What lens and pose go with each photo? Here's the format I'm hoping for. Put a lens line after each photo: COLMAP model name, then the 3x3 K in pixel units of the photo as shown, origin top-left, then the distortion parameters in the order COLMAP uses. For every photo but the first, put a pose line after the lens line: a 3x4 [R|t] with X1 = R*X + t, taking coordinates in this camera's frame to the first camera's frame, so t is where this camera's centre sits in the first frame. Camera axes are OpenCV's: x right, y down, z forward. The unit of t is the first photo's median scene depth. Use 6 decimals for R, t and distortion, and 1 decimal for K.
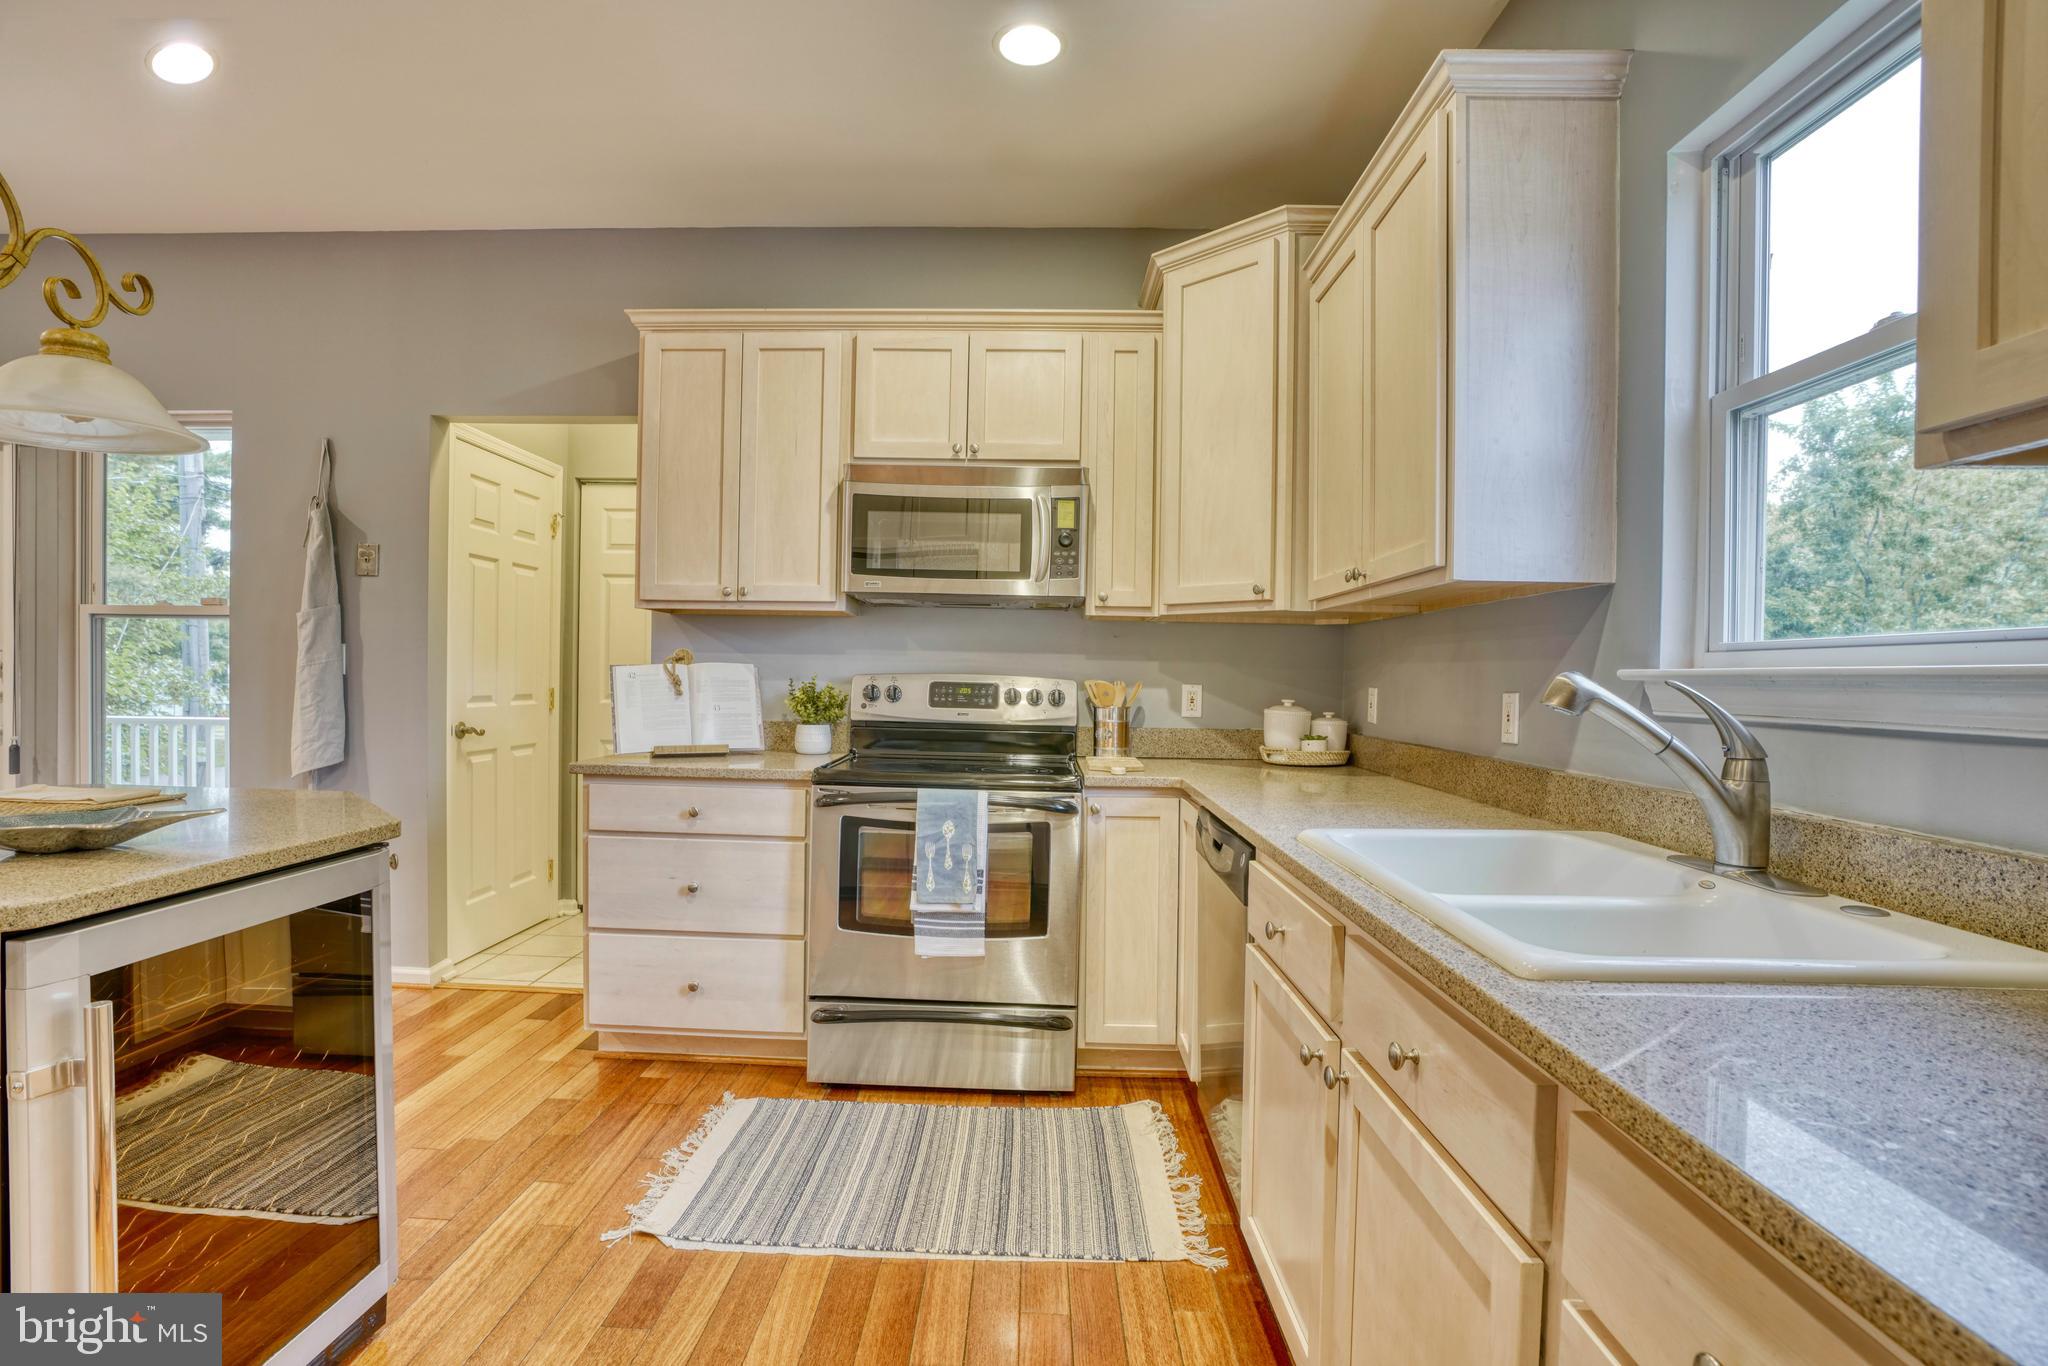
lens RADIAL K [[976.1, 0, 1006.4], [0, 976.1, 692.9], [0, 0, 1]] dist [-0.064134, 0.025818]
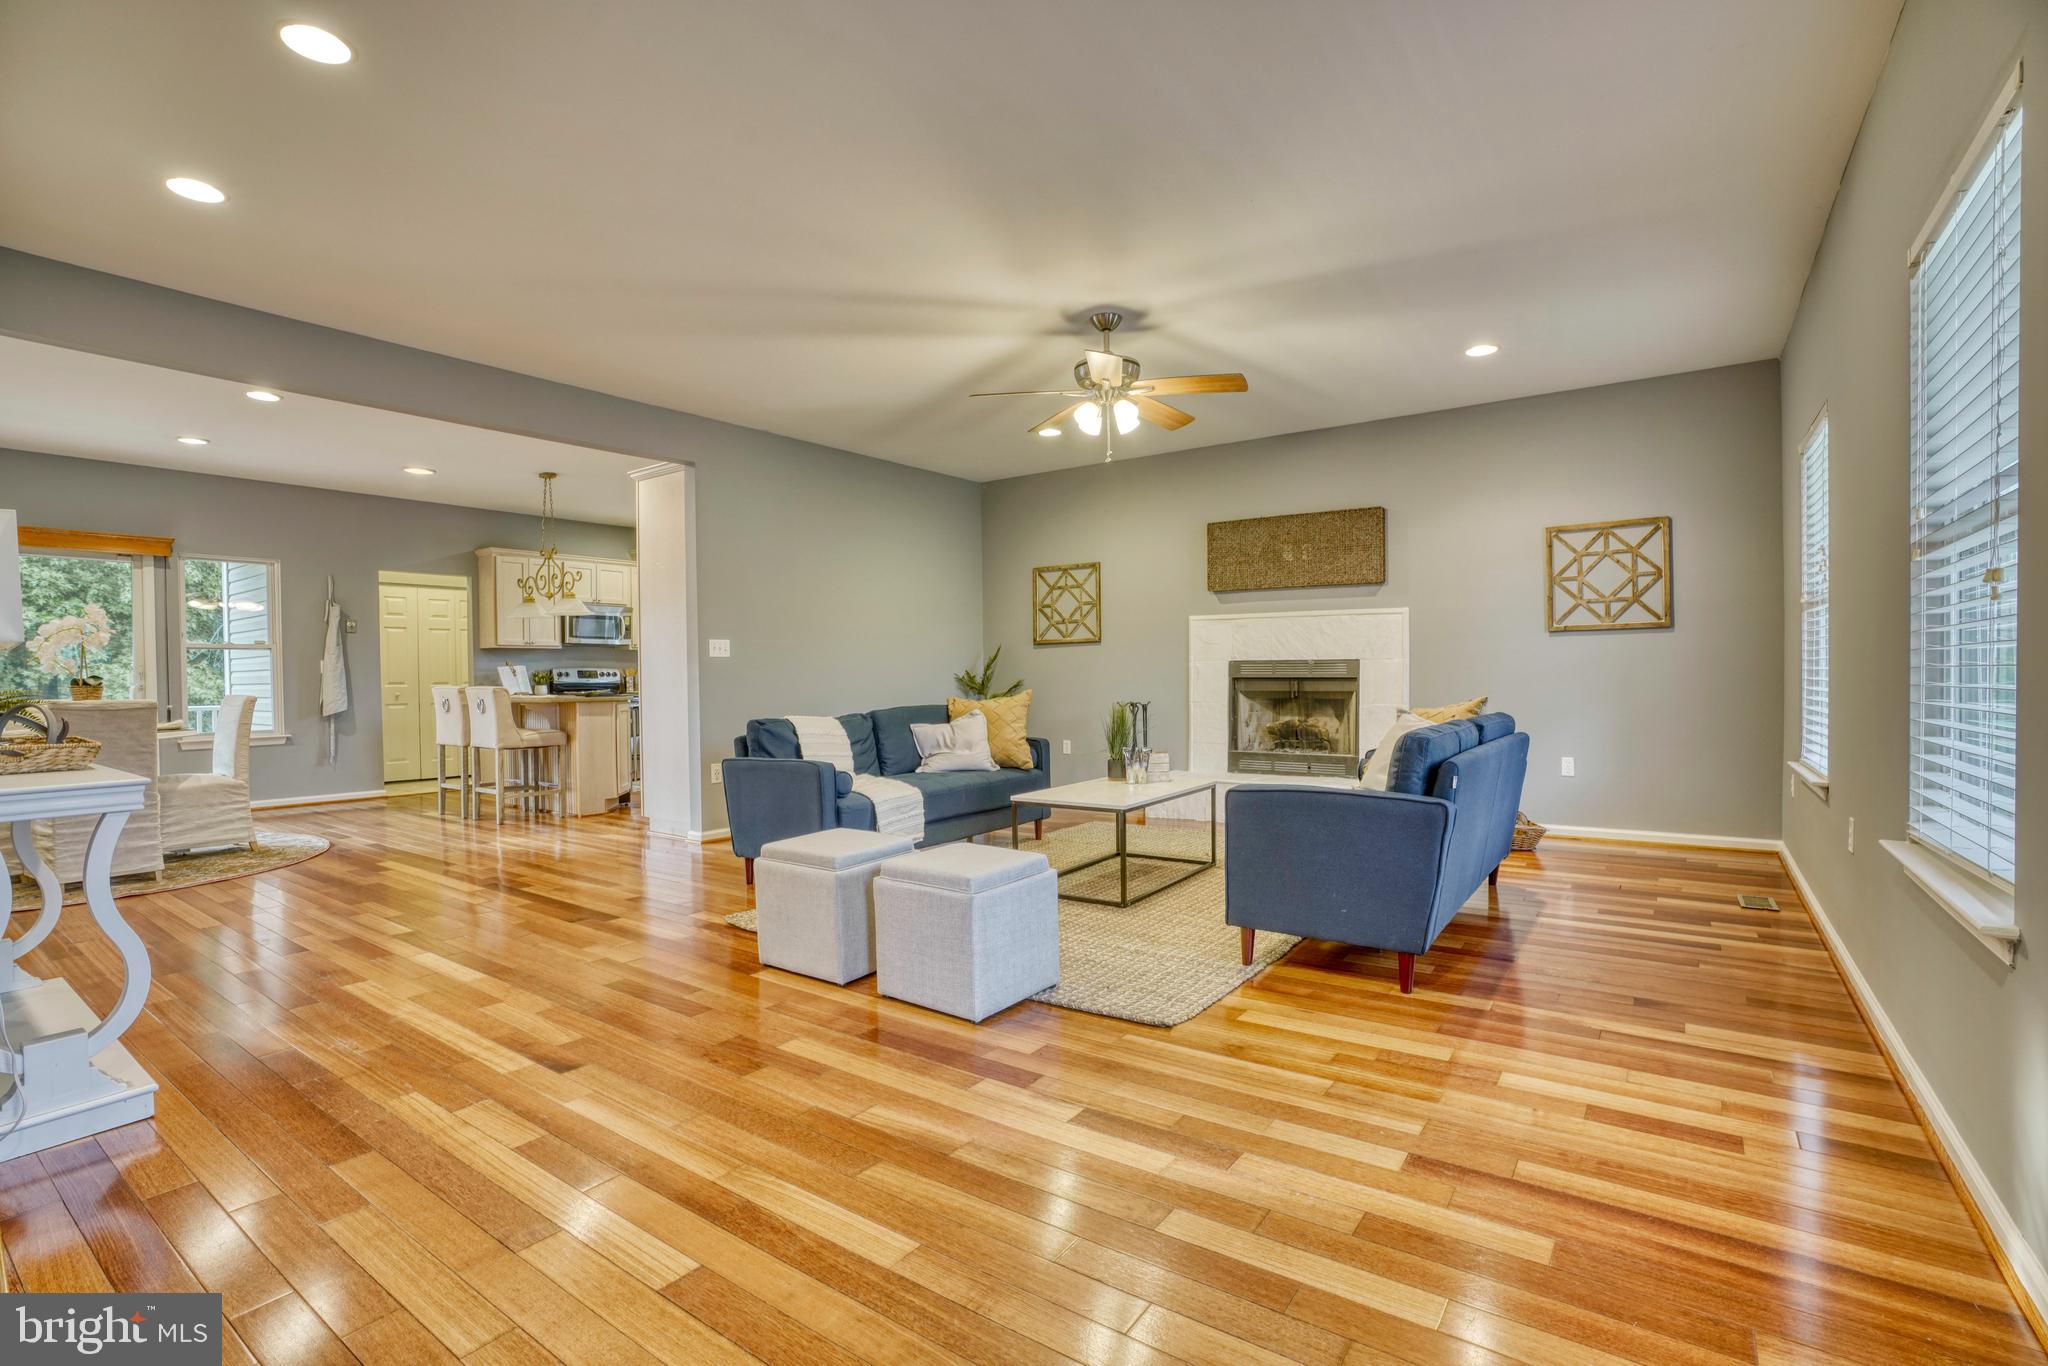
lens RADIAL K [[945.0, 0, 1007.8], [0, 945.0, 692.9], [0, 0, 1]] dist [-0.070332, 0.025704]
pose [[0.568700, -0.040015, 0.821571, -1.777187], [0.037387, 0.999041, 0.022779, 0.045182], [-0.821695, 0.017761, 0.569651, -1.860799]]
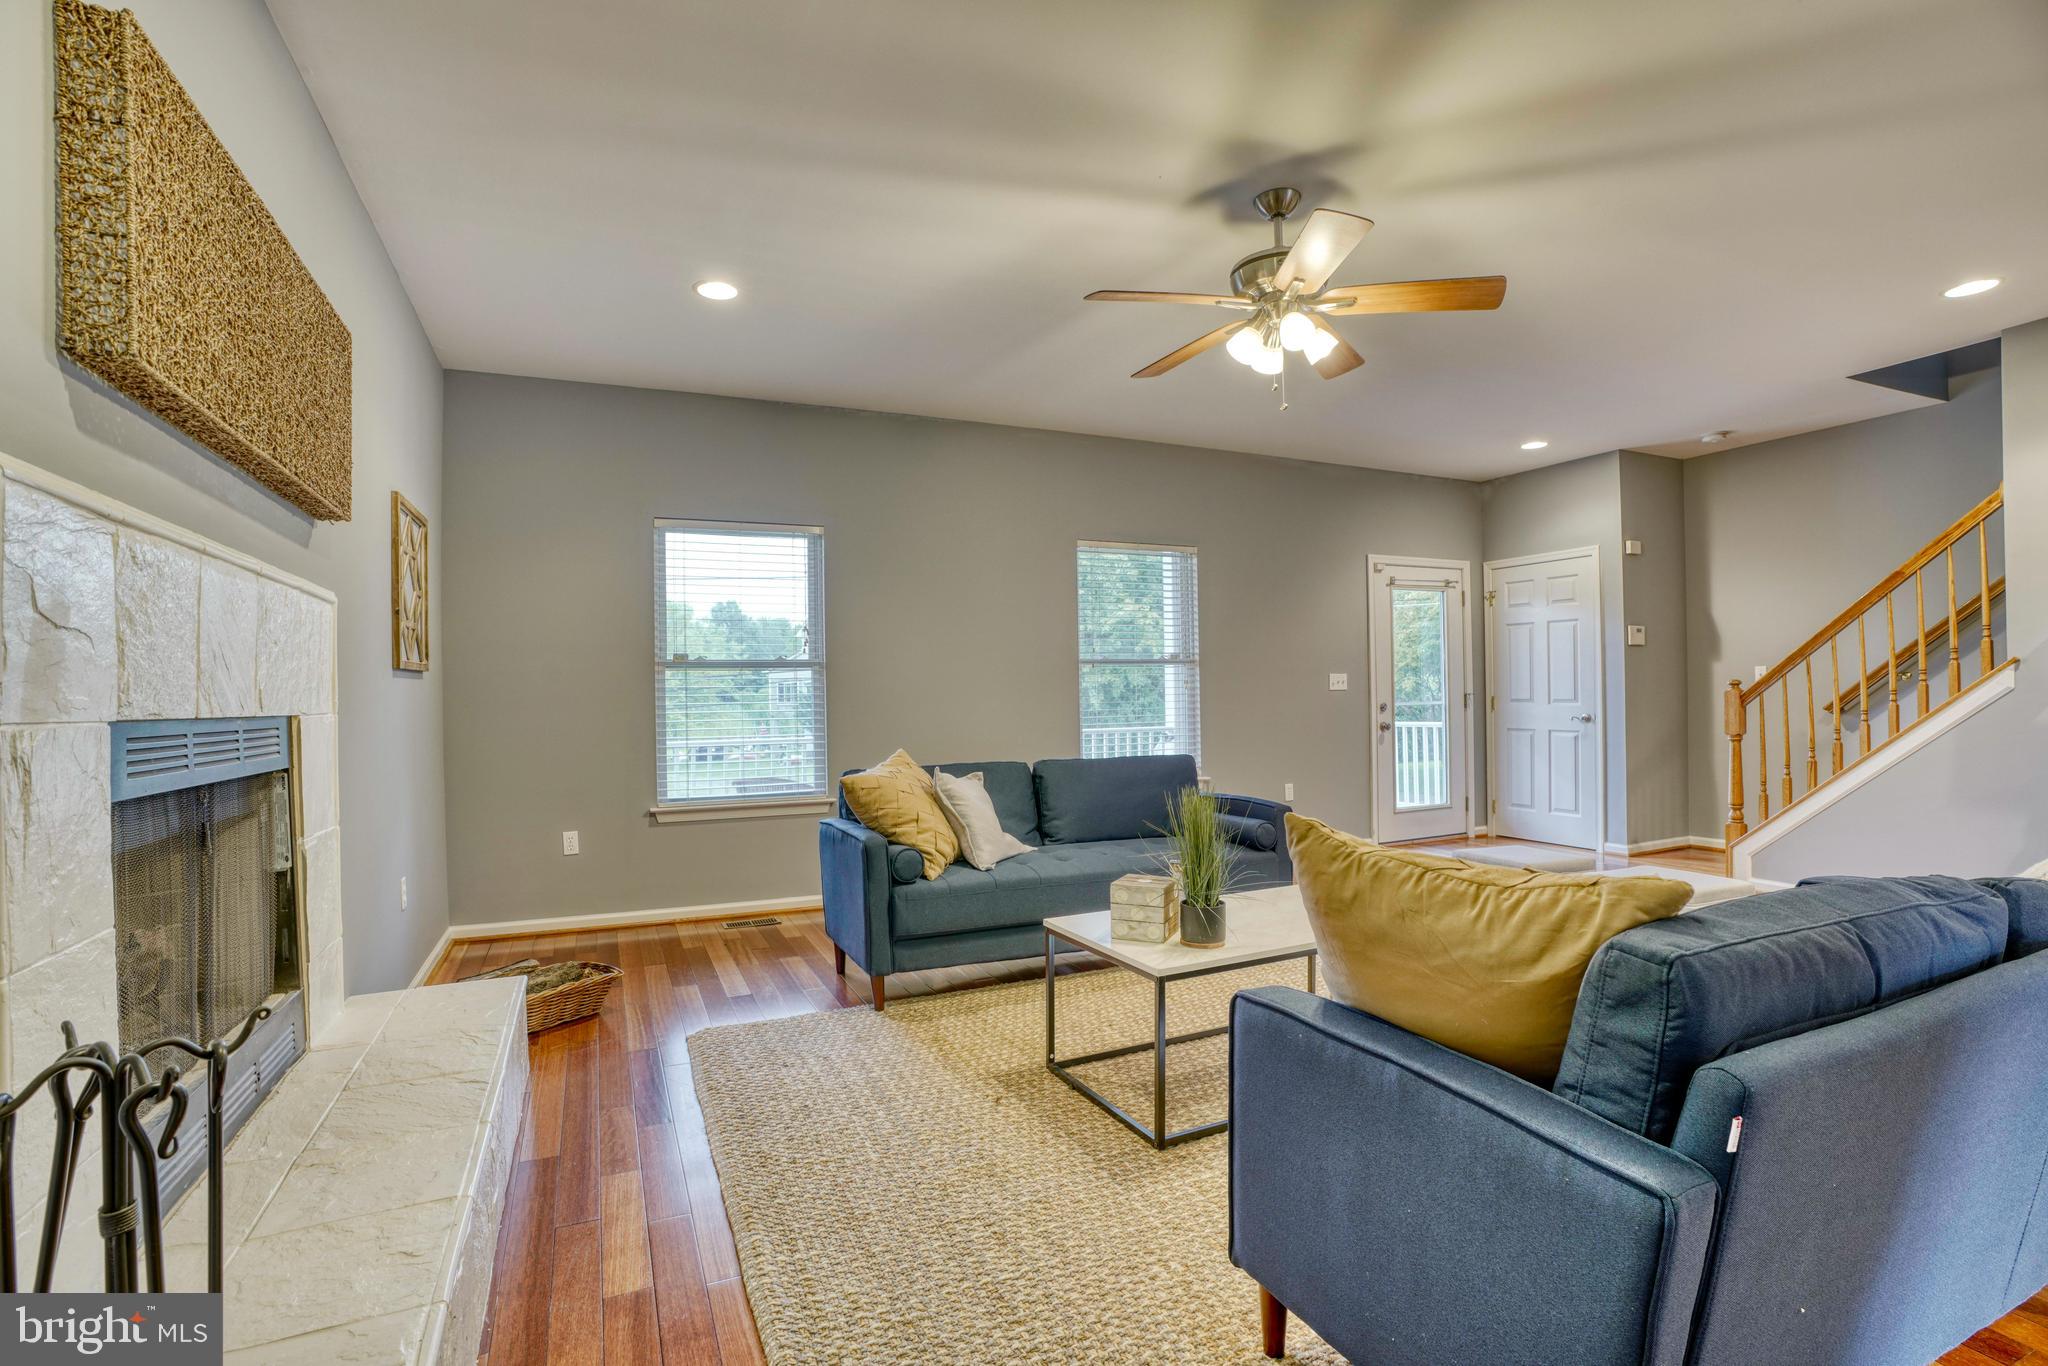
lens RADIAL K [[945.0, 0, 1004.2], [0, 945.0, 683.5], [0, 0, 1]] dist [-0.070332, 0.025704]
pose [[-0.905187, -0.008935, -0.424919, 0.103436], [-0.009946, 0.999951, 0.000160, 0.020192], [0.424896, 0.004371, -0.905231, -0.472171]]
